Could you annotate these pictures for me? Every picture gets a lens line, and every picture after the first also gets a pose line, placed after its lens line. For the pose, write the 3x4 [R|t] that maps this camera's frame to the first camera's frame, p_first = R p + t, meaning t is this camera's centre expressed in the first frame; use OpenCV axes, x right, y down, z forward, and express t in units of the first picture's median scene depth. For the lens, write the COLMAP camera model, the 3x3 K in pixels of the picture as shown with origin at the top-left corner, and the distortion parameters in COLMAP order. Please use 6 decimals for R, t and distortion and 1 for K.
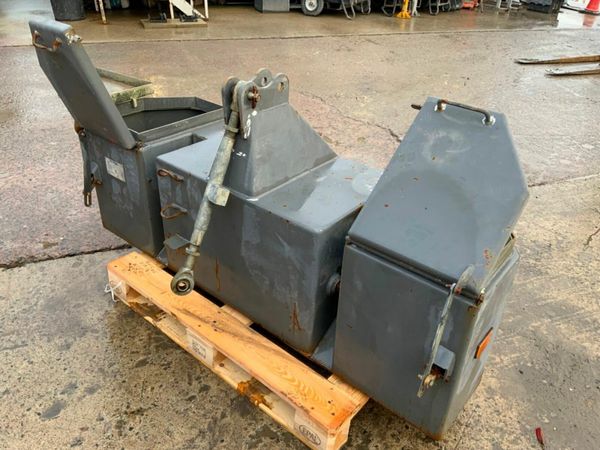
lens RADIAL K [[497.0, 0, 295.4], [0, 497.0, 225.2], [0, 0, 1]] dist [0.019251, -0.048410]
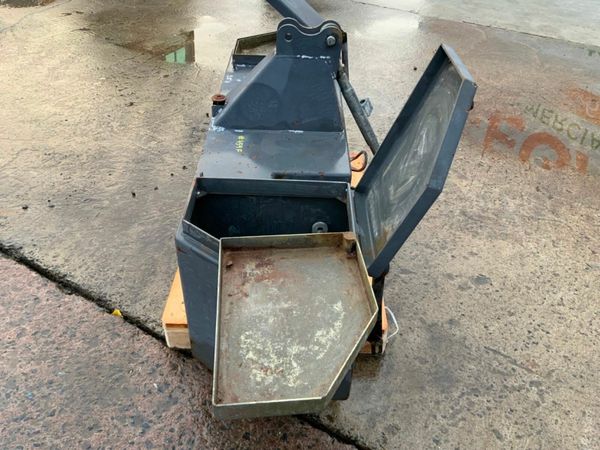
lens RADIAL K [[497.0, 0, 298.9], [0, 497.0, 223.4], [0, 0, 1]] dist [0.019251, -0.048410]
pose [[-0.633085, -0.527056, 0.566935, -0.740327], [0.357256, 0.450789, 0.818020, -0.814758], [-0.686711, 0.720417, -0.097094, 1.177659]]
